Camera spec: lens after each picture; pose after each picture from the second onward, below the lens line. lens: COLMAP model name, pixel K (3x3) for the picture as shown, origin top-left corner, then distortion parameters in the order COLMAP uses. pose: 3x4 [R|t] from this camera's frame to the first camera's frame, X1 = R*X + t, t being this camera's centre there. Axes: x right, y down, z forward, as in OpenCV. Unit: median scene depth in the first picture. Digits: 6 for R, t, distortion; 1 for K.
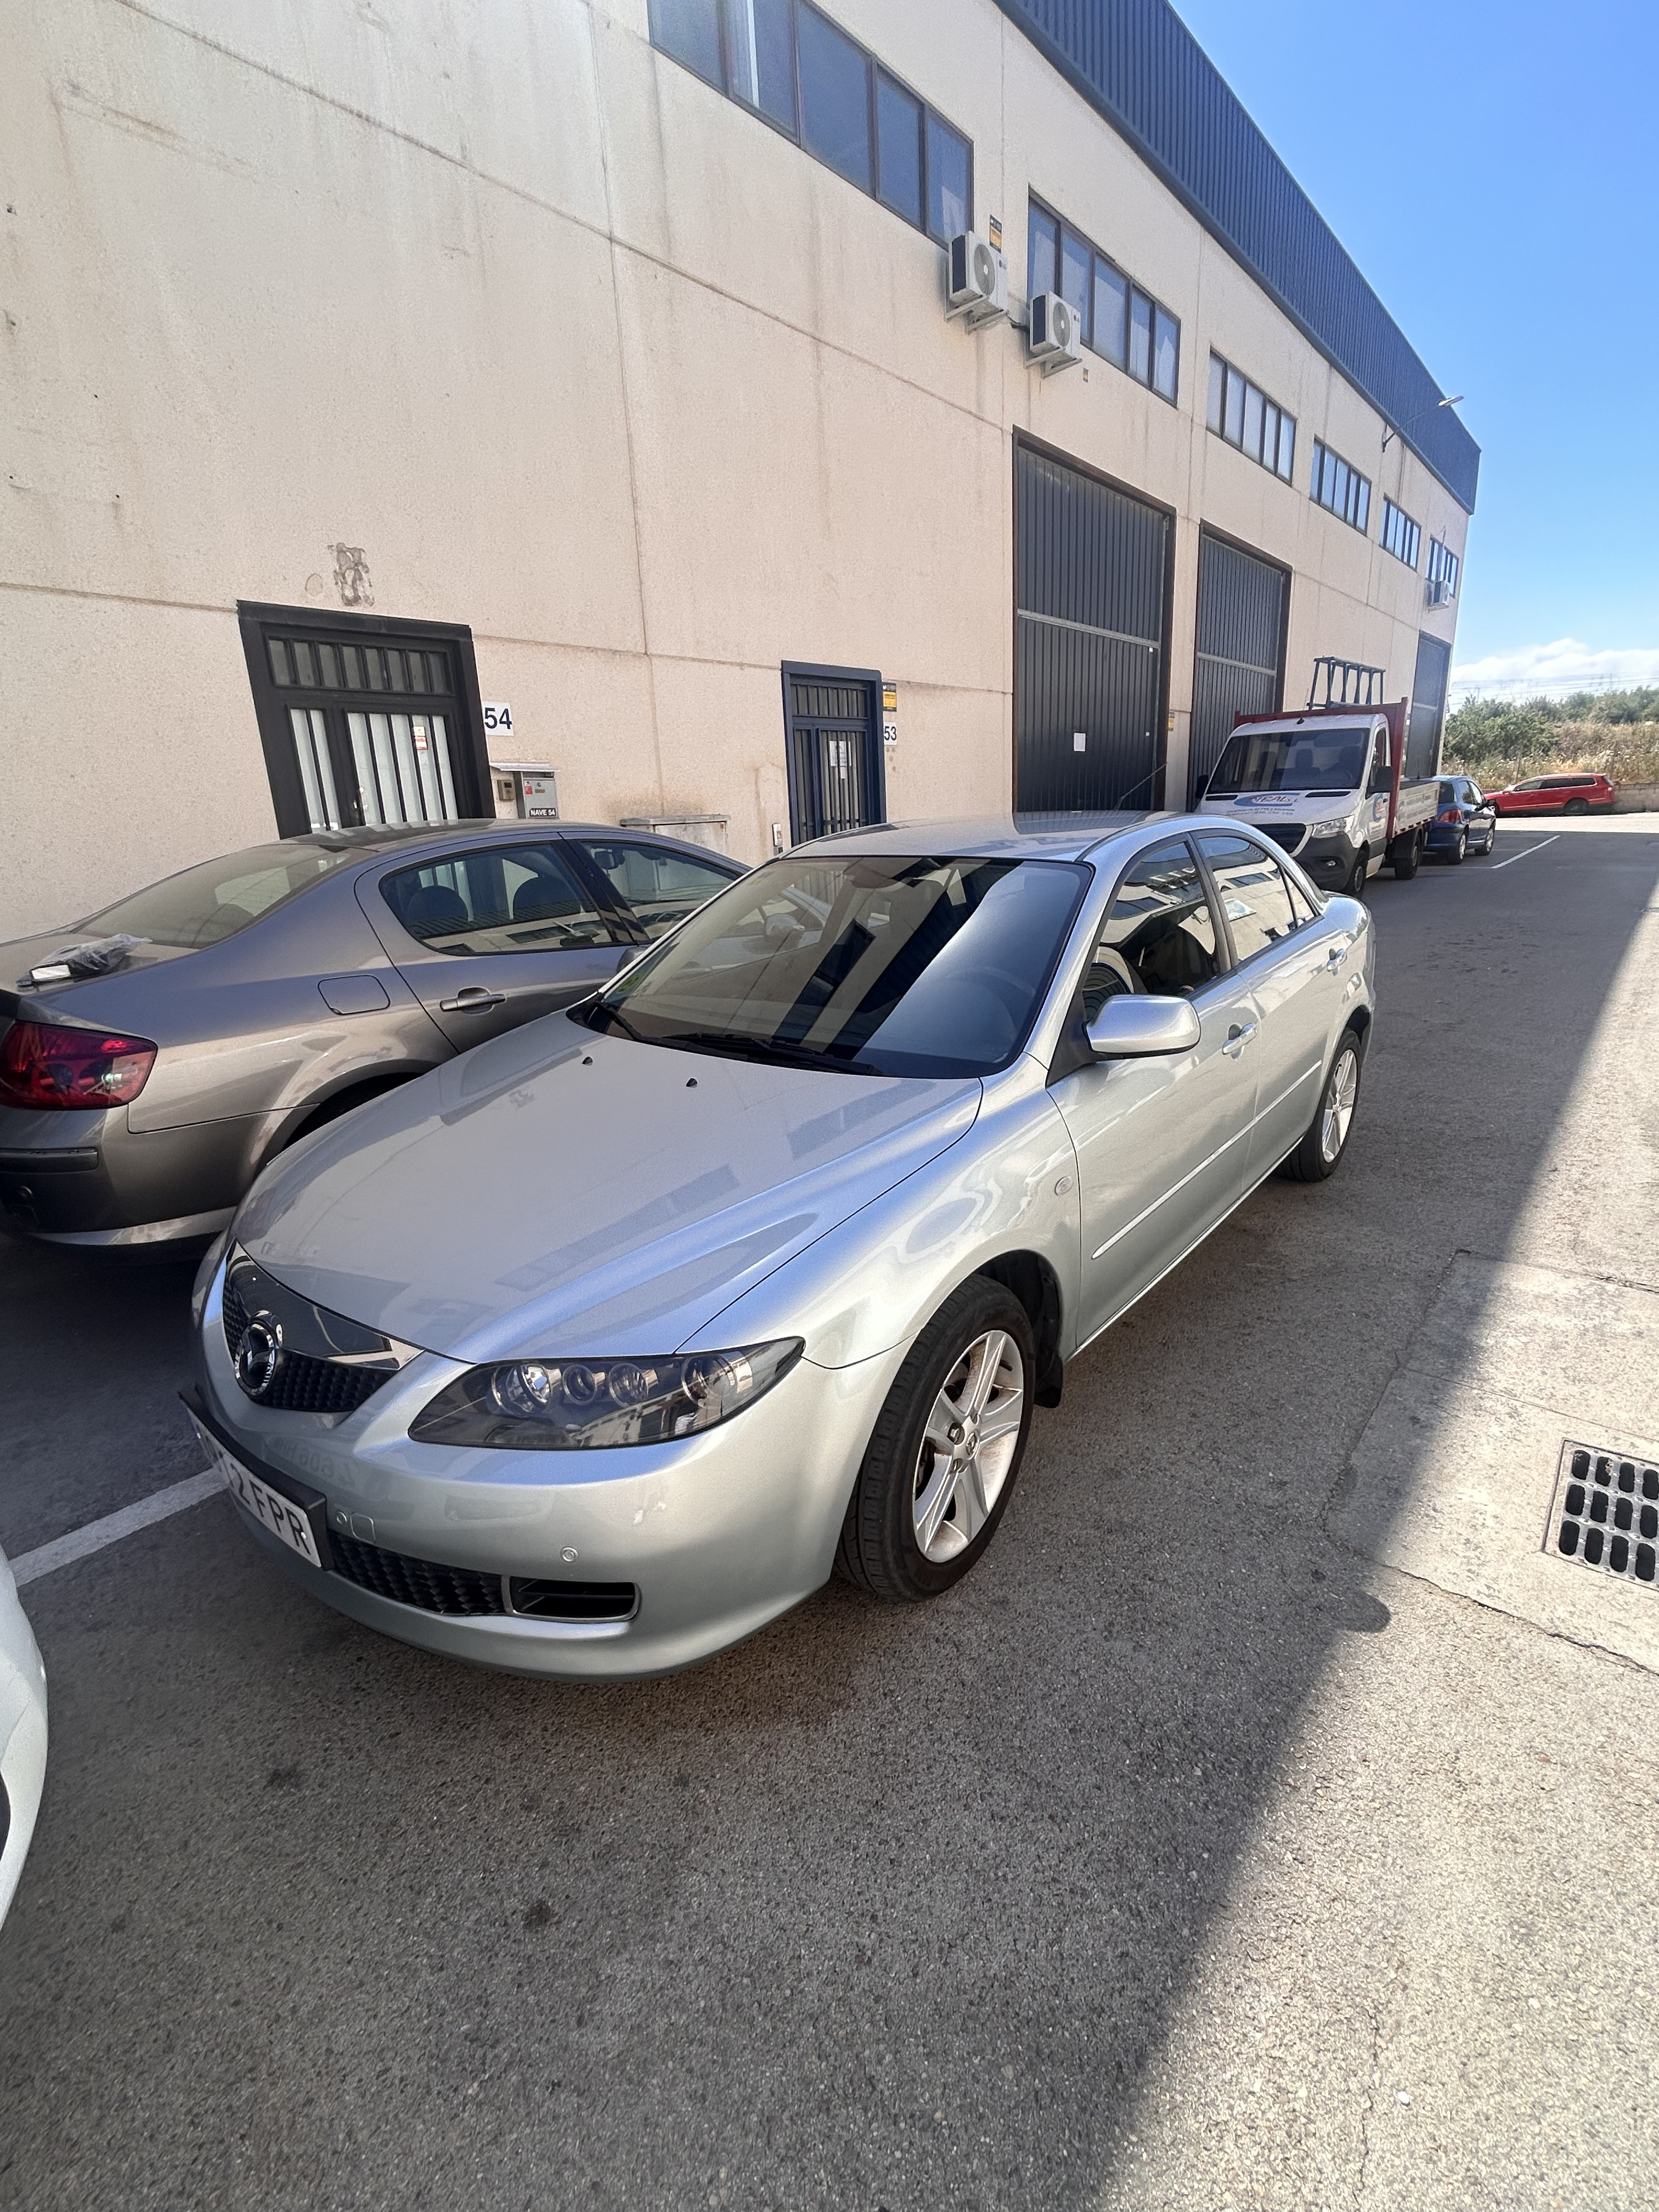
lens RADIAL K [[1006.4, 0, 839.0], [0, 1006.4, 1097.9], [0, 0, 1]] dist [0.000190, 0.002887]
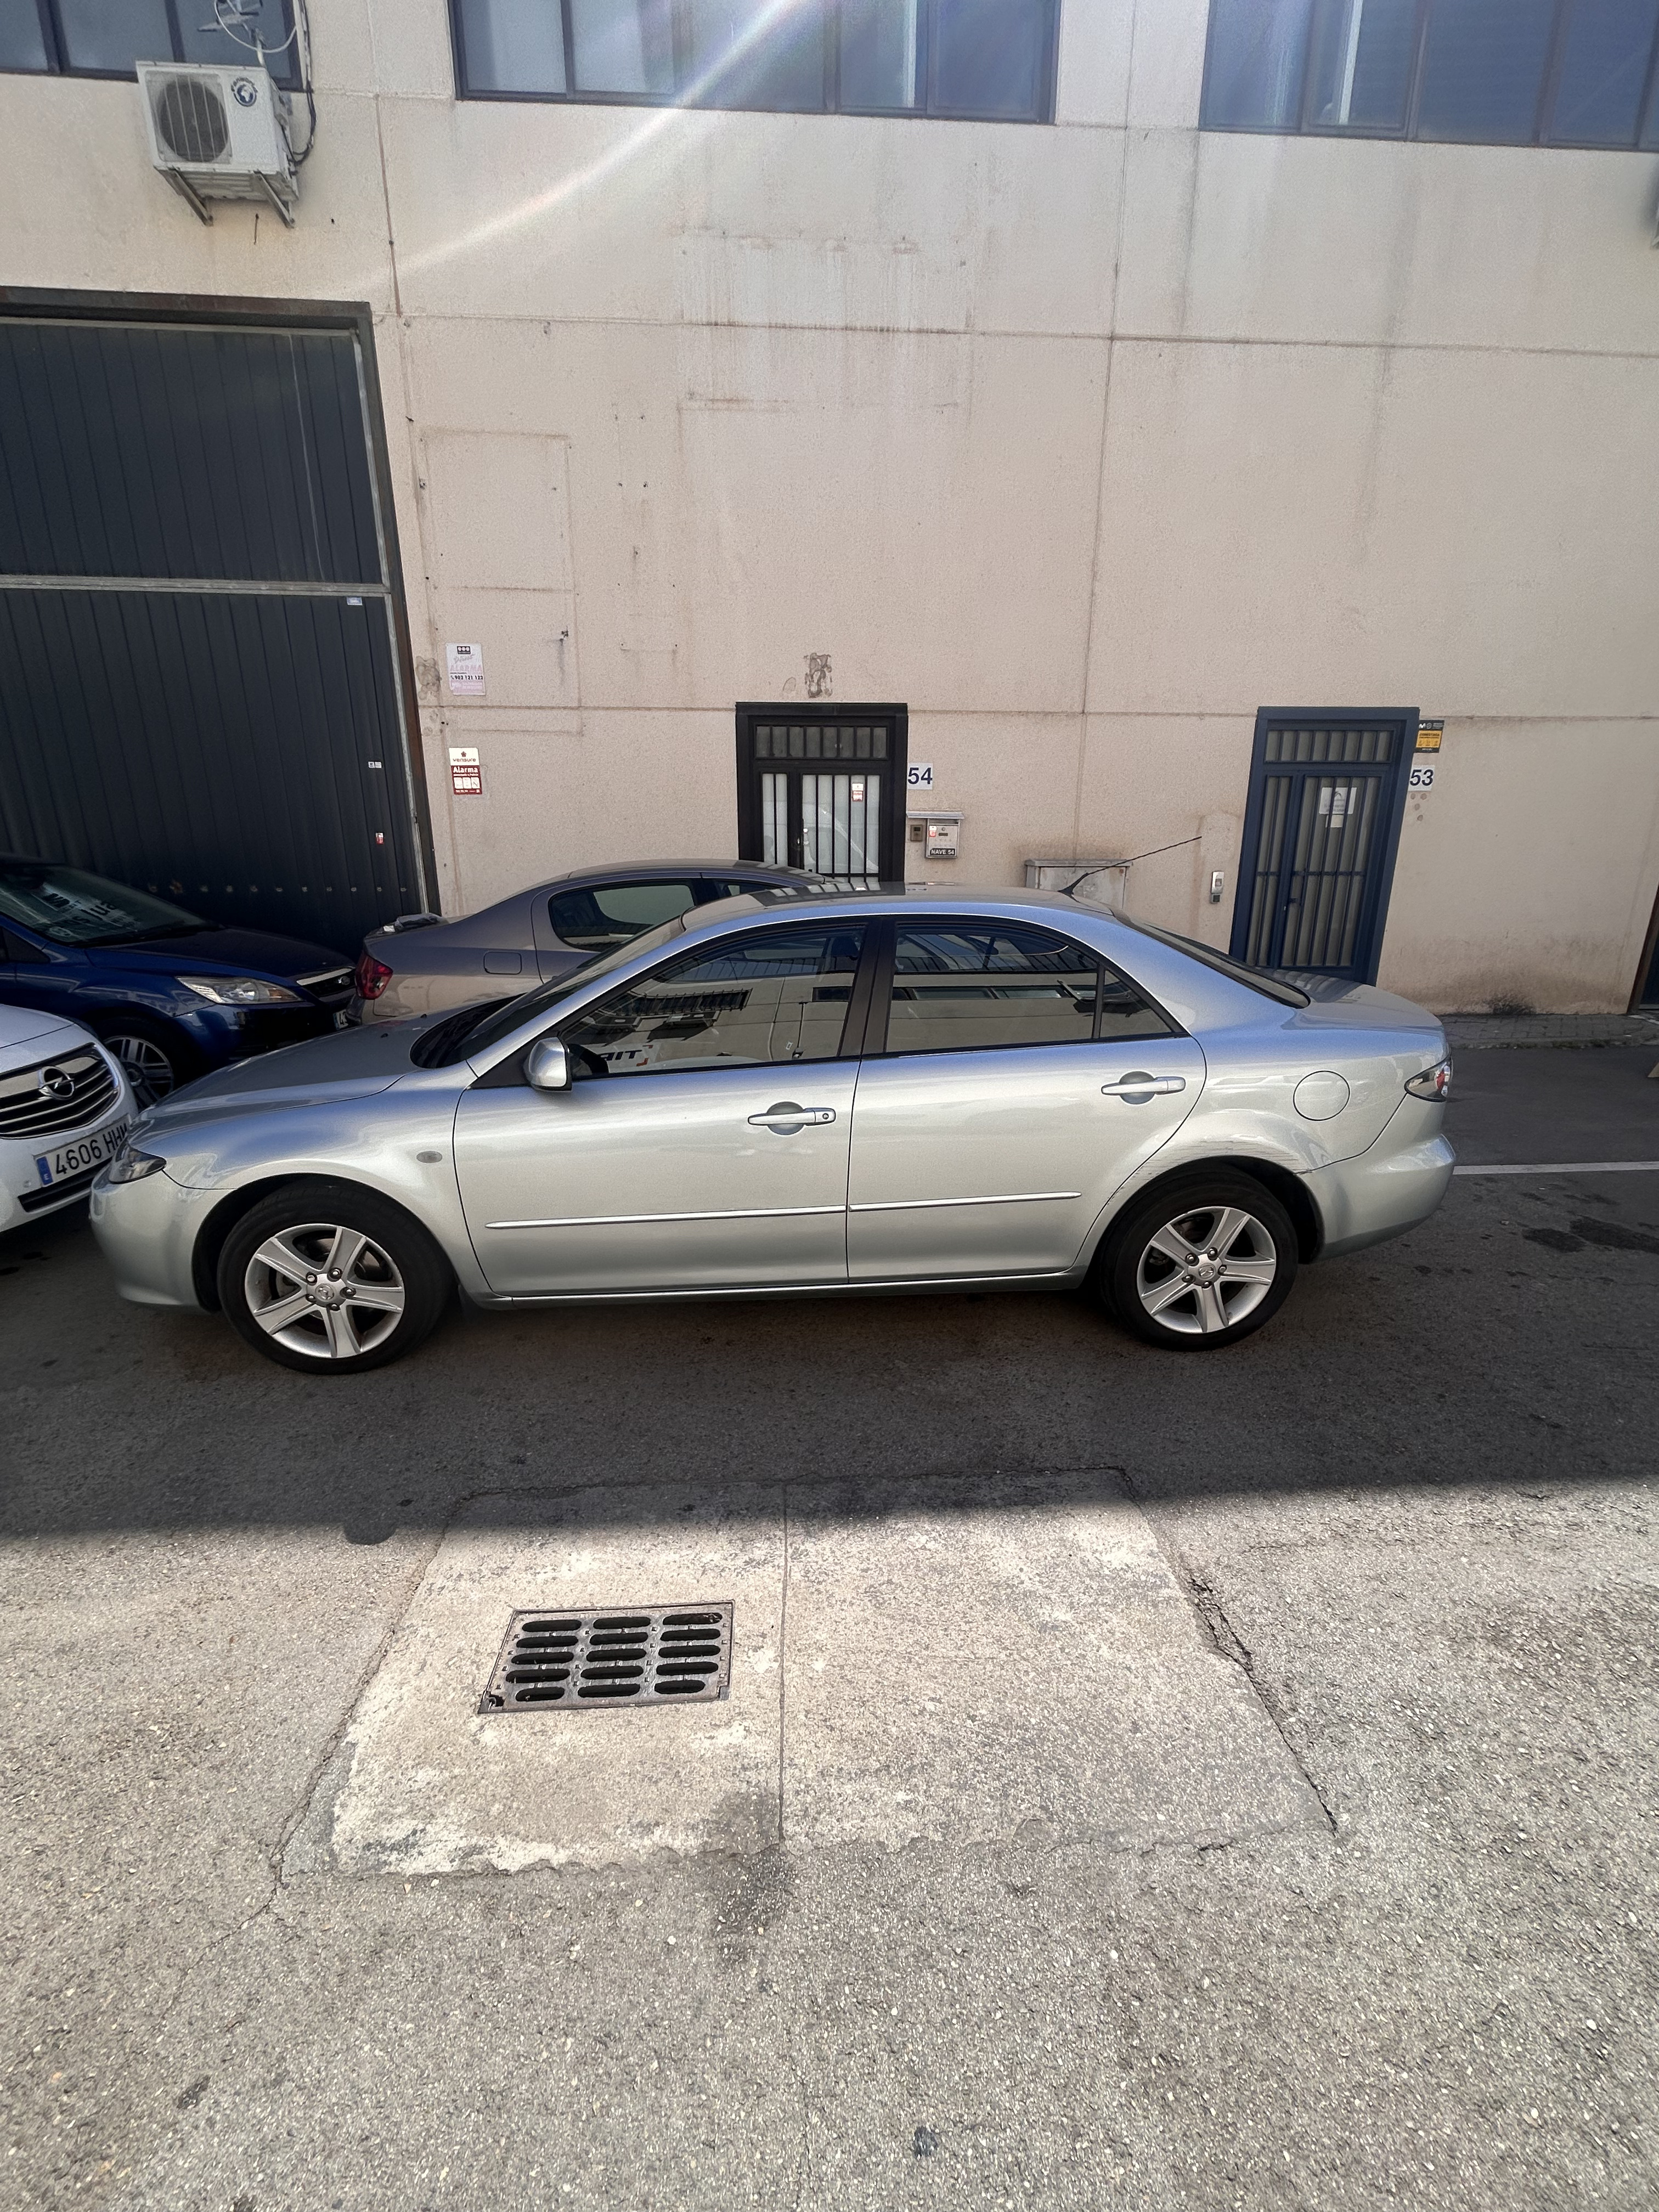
lens RADIAL K [[894.0, 0, 836.1], [0, 894.0, 1105.2], [0, 0, 1]] dist [0.001248, -0.000601]
pose [[0.679463, 0.245568, -0.691394, 0.534781], [-0.233787, 0.965672, 0.113234, -0.093647], [0.695467, 0.084701, 0.713549, 0.190085]]
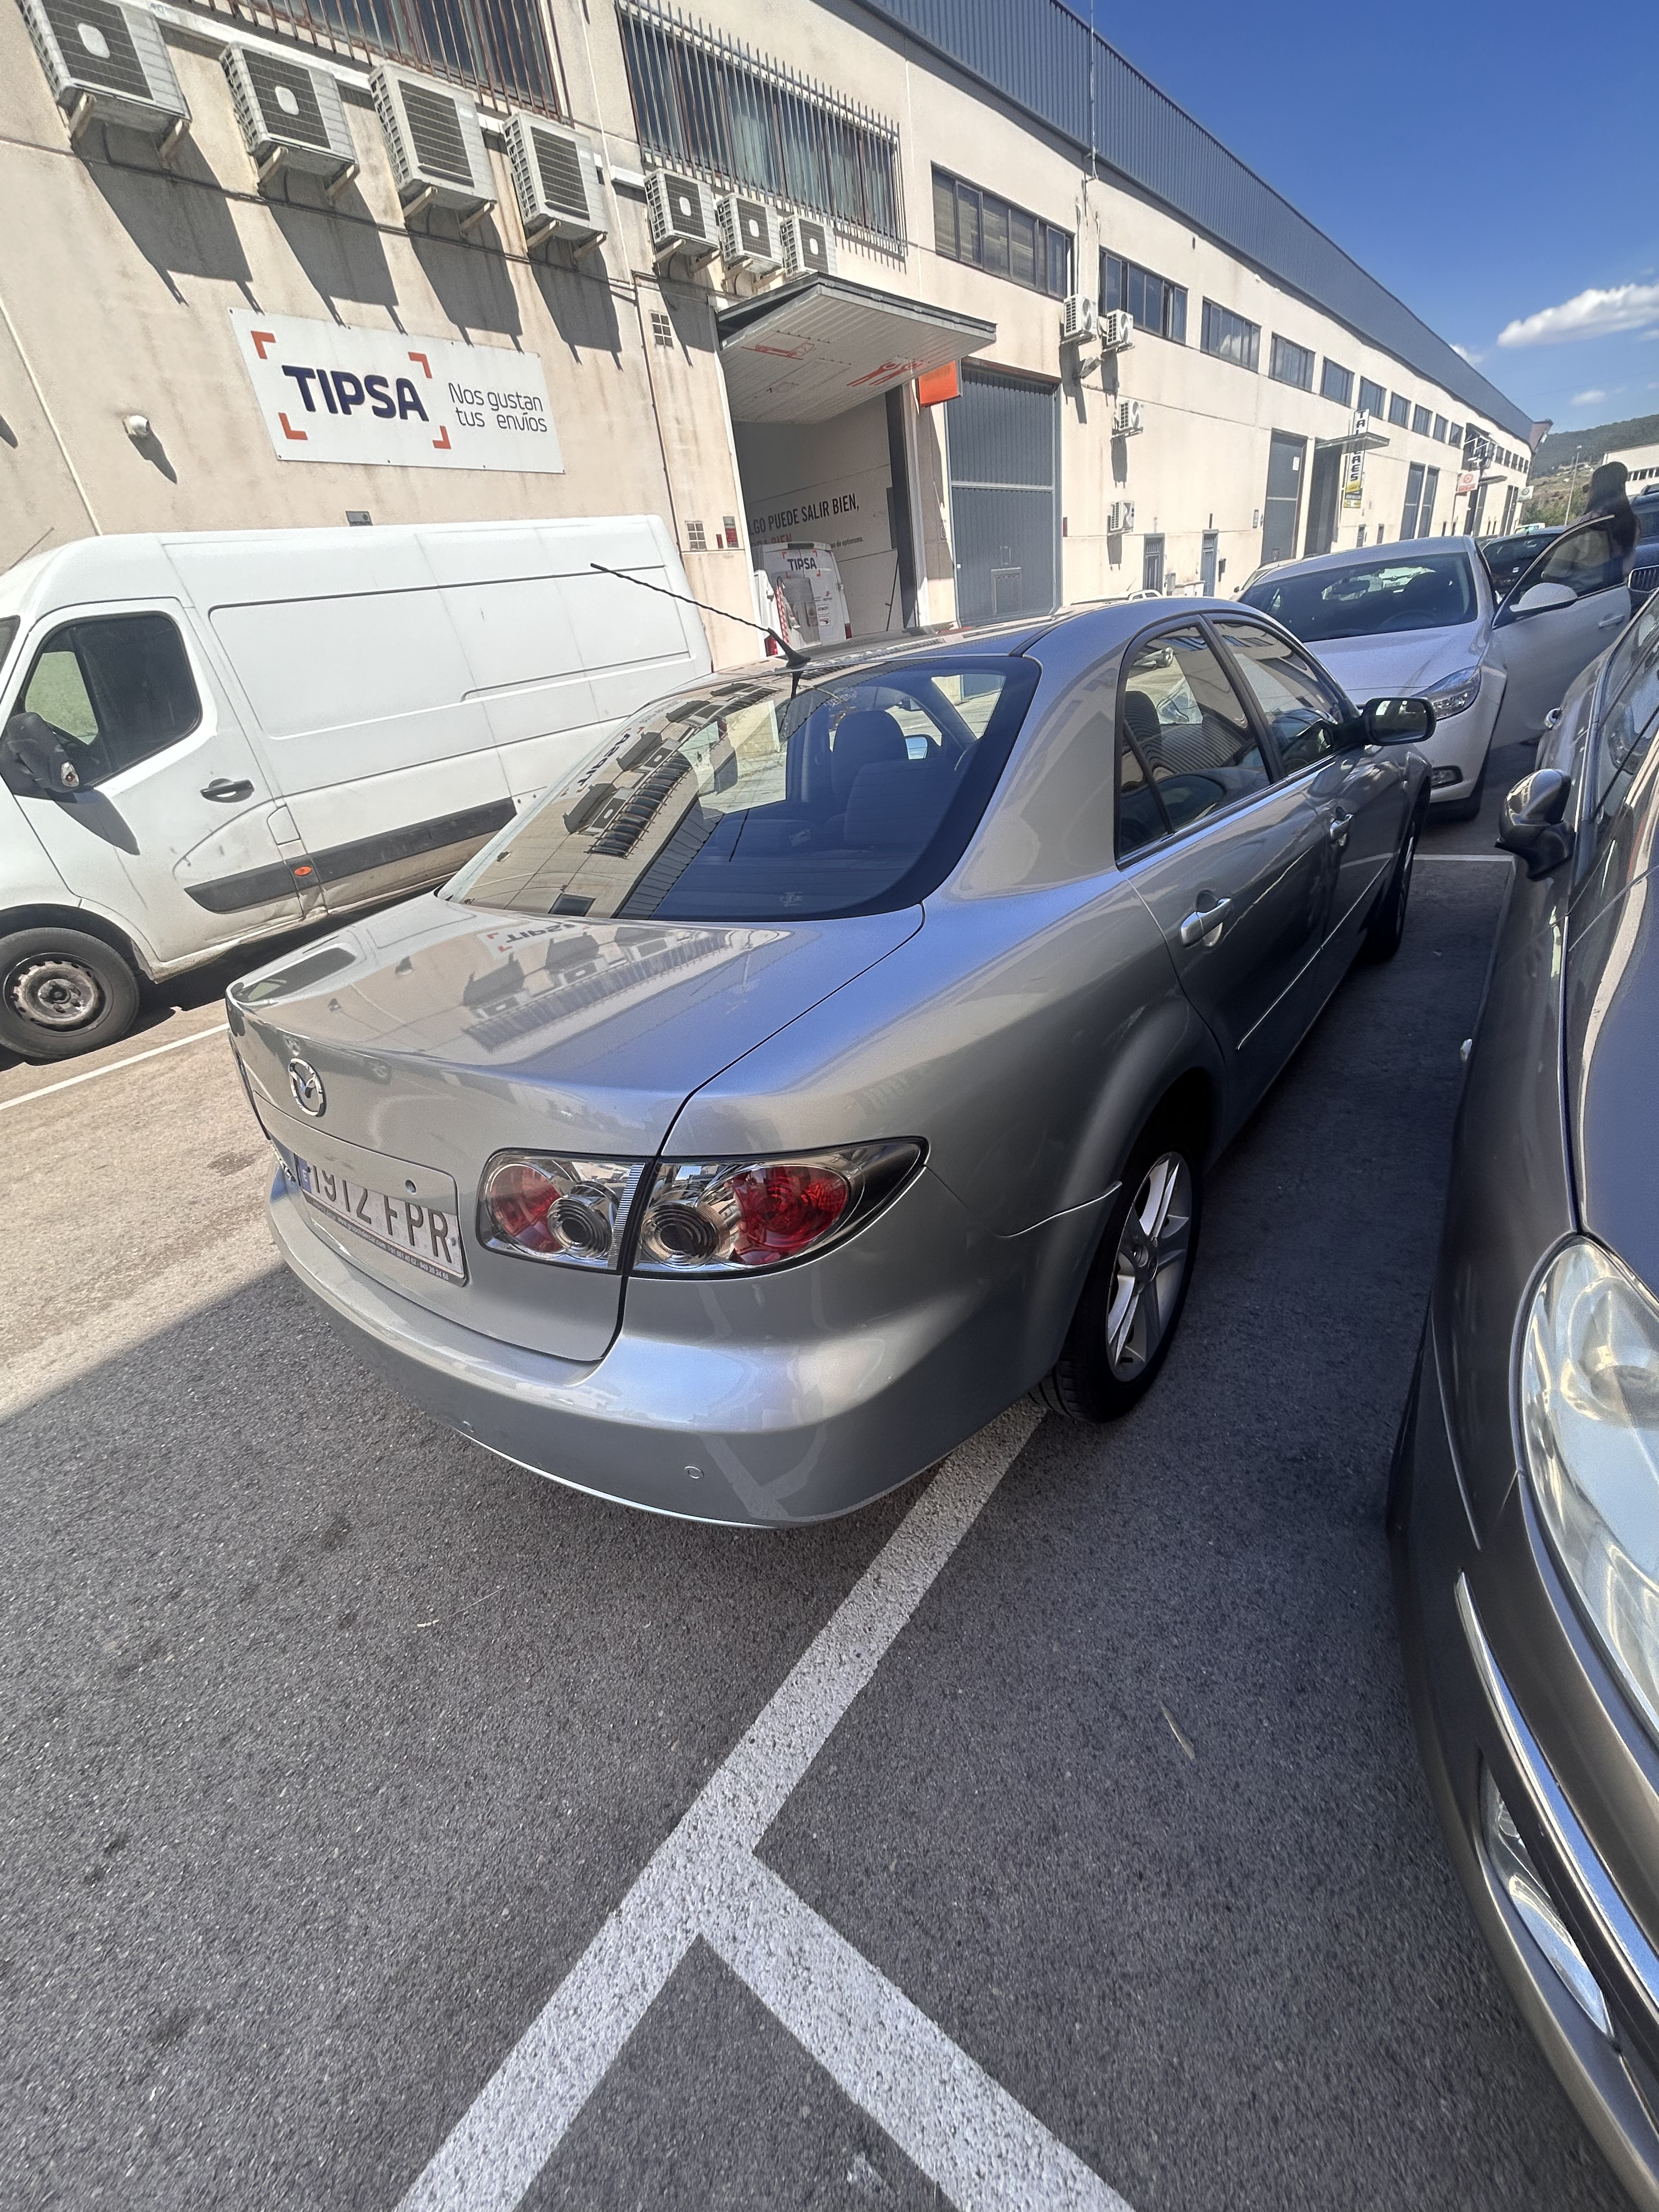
lens RADIAL K [[894.0, 0, 828.6], [0, 894.0, 1113.5], [0, 0, 1]] dist [0.001248, -0.000601]
pose [[-0.984030, 0.165021, 0.066726, 0.186331], [0.165003, 0.705049, 0.689696, -0.310292], [0.066769, 0.689692, -0.721018, 1.074788]]
